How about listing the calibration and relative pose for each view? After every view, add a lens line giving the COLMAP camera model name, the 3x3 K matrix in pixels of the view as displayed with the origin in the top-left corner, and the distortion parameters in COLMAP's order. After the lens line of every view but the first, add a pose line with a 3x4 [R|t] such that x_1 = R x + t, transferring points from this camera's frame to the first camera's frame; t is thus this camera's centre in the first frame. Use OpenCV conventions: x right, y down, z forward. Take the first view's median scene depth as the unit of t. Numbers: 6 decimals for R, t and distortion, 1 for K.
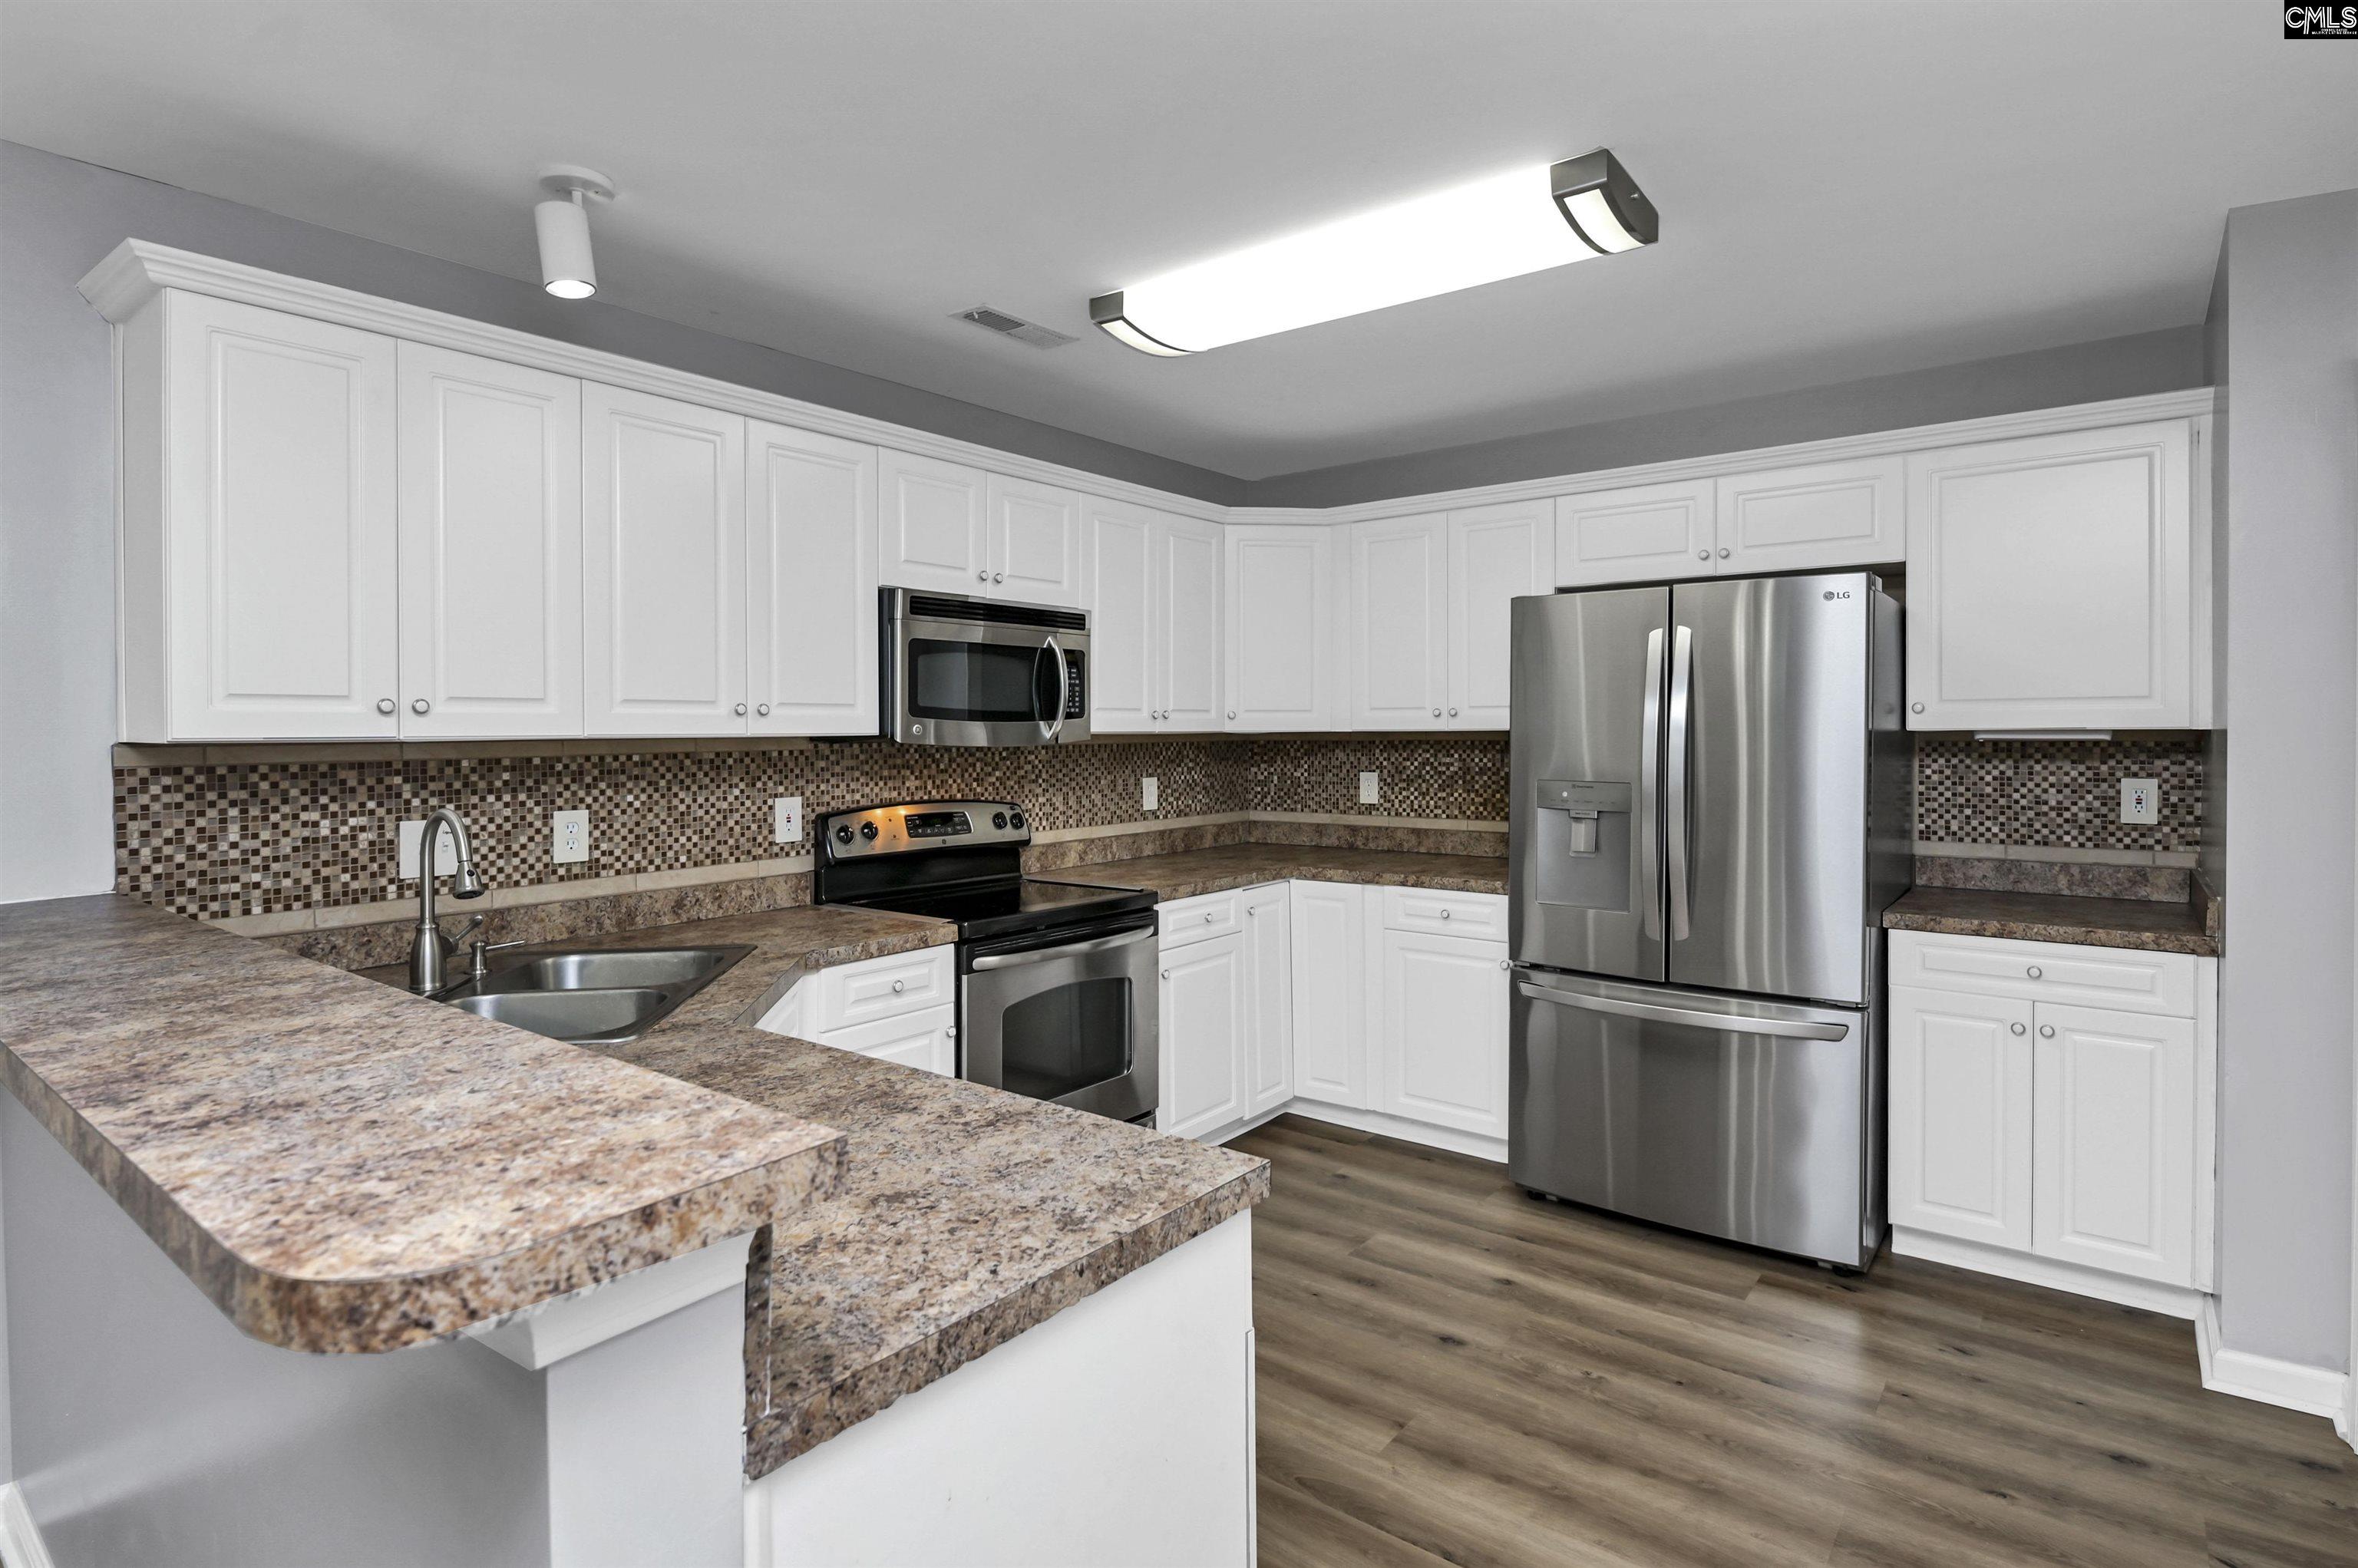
lens RADIAL K [[1175.9, 0, 1149.6], [0, 1175.9, 757.7], [0, 0, 1]] dist [0.005307, -0.008239]
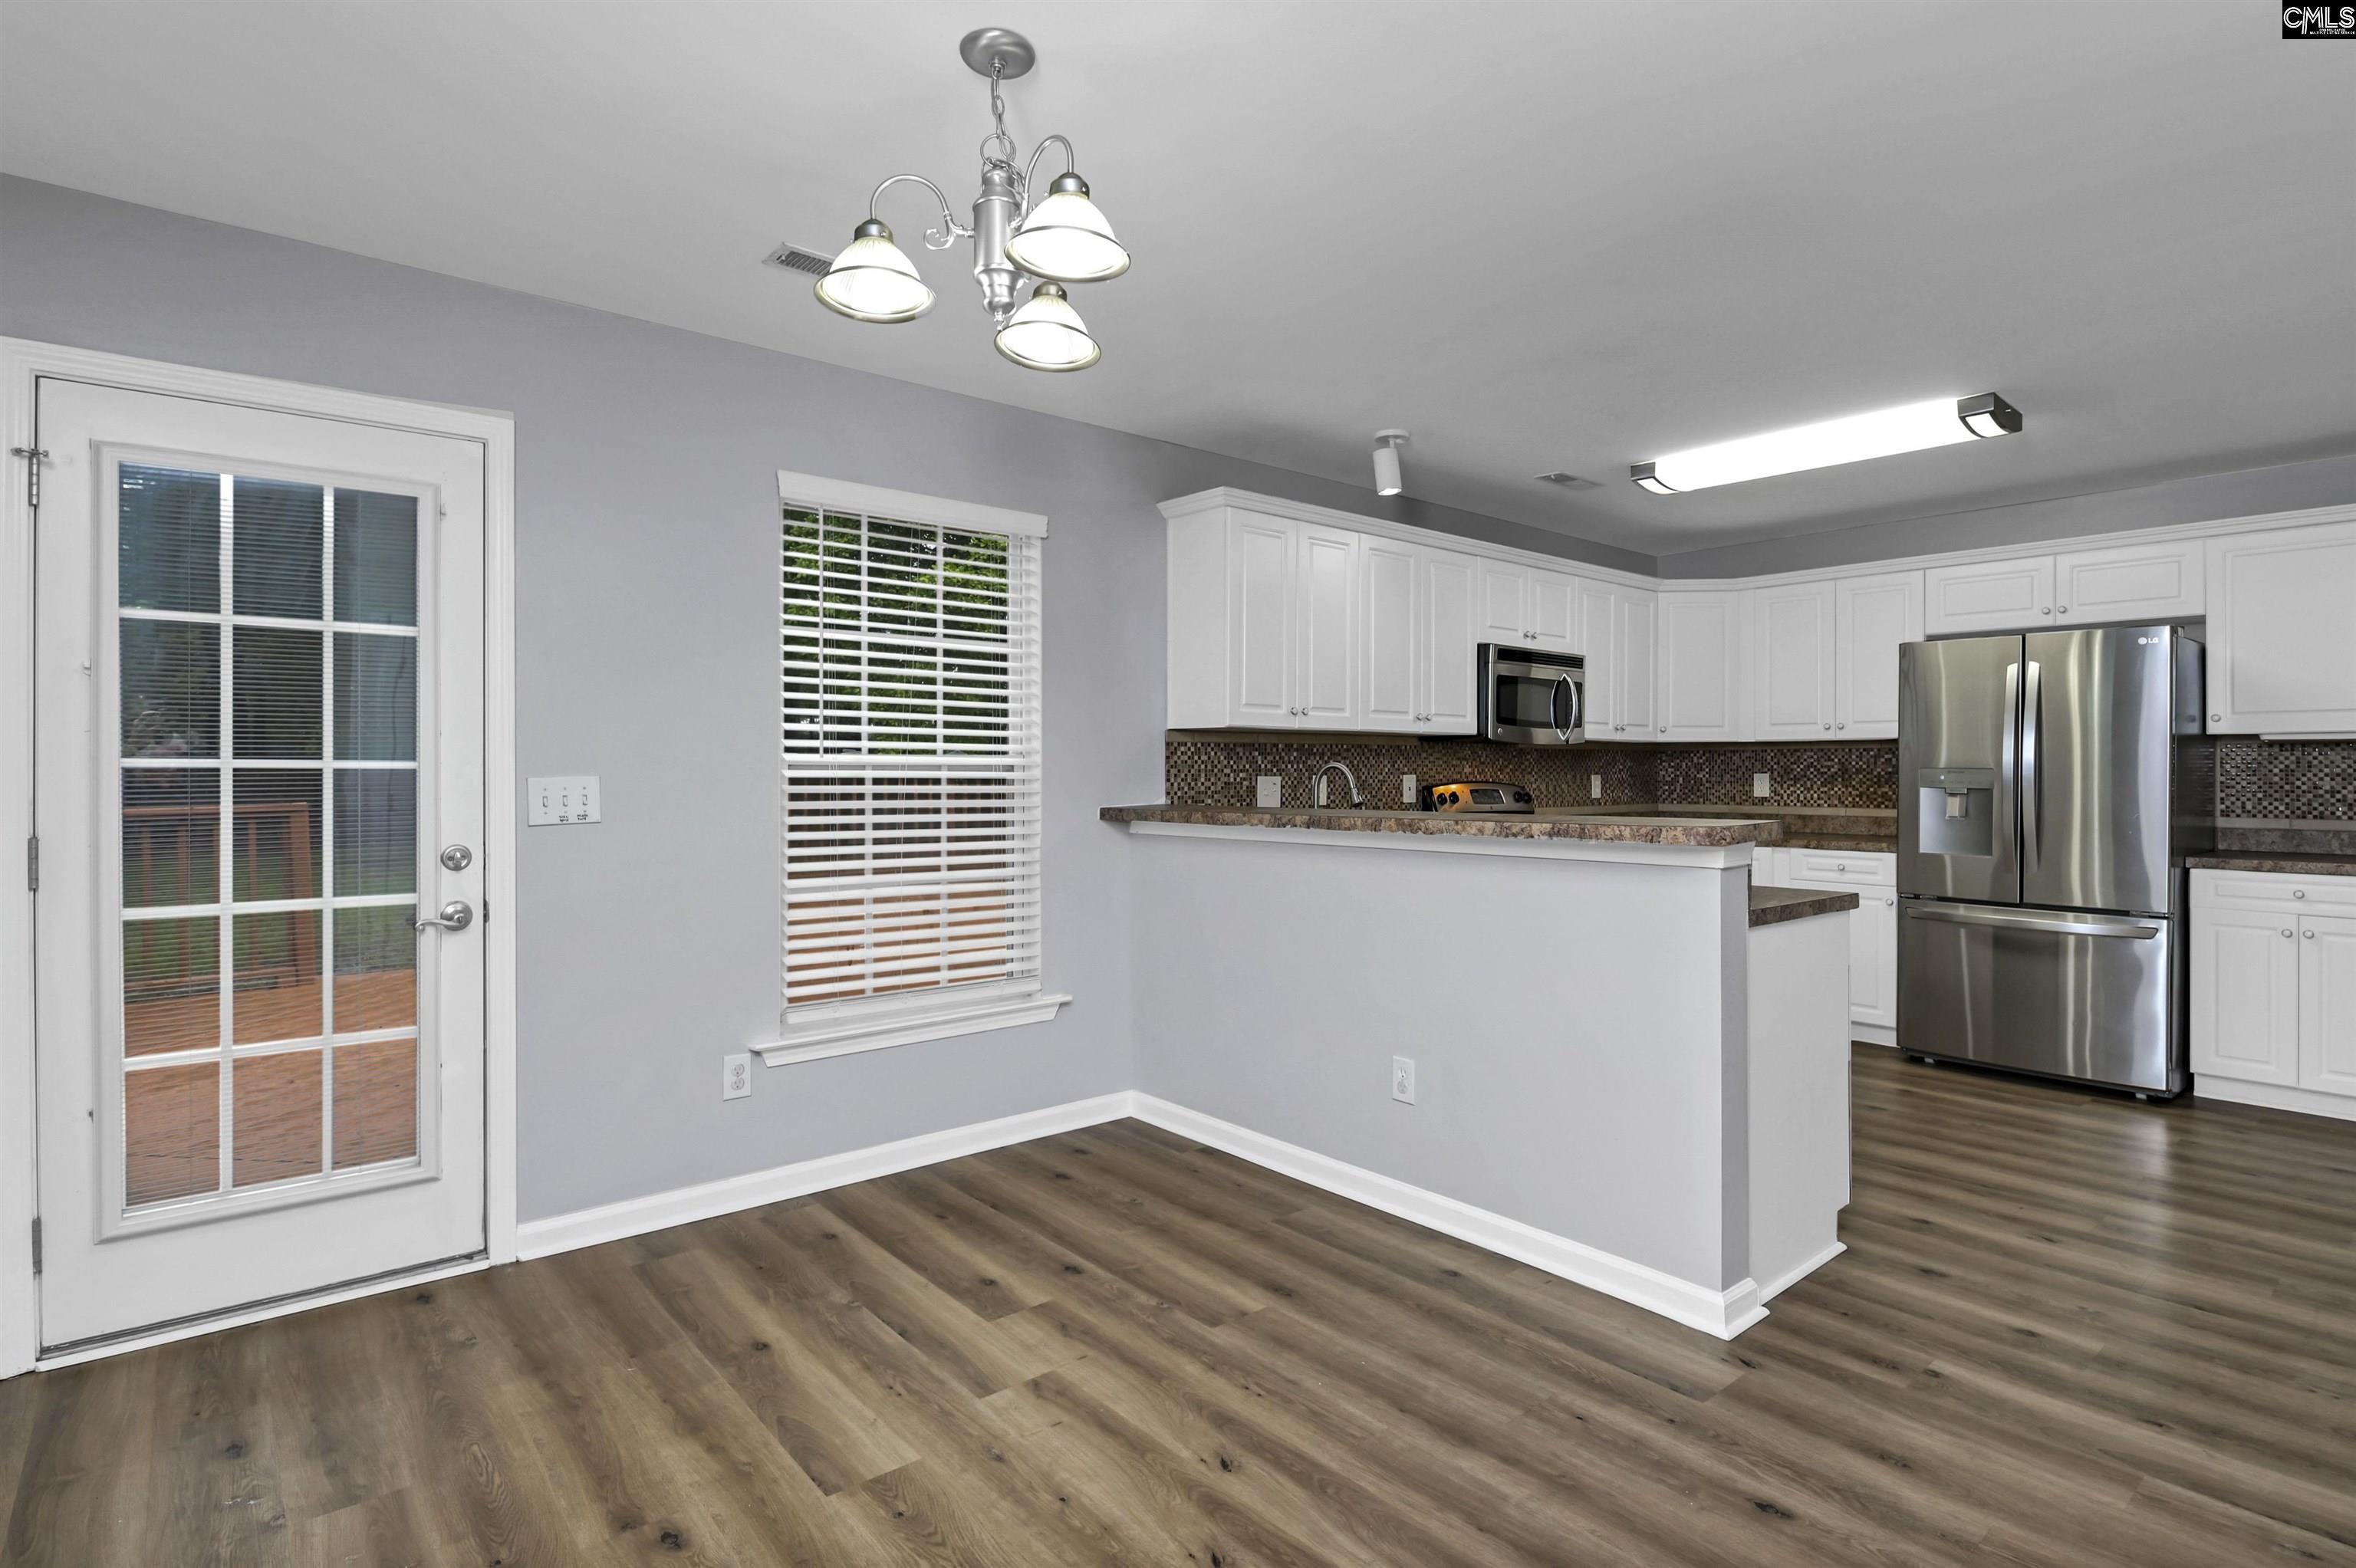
lens RADIAL K [[1174.9, 0, 1172.9], [0, 1174.9, 779.9], [0, 0, 1]] dist [0.005307, -0.008239]
pose [[0.983578, 0.007692, -0.180320, -0.345113], [-0.010664, 0.999823, -0.015520, 0.071134], [0.180169, 0.017188, 0.983485, -0.650485]]
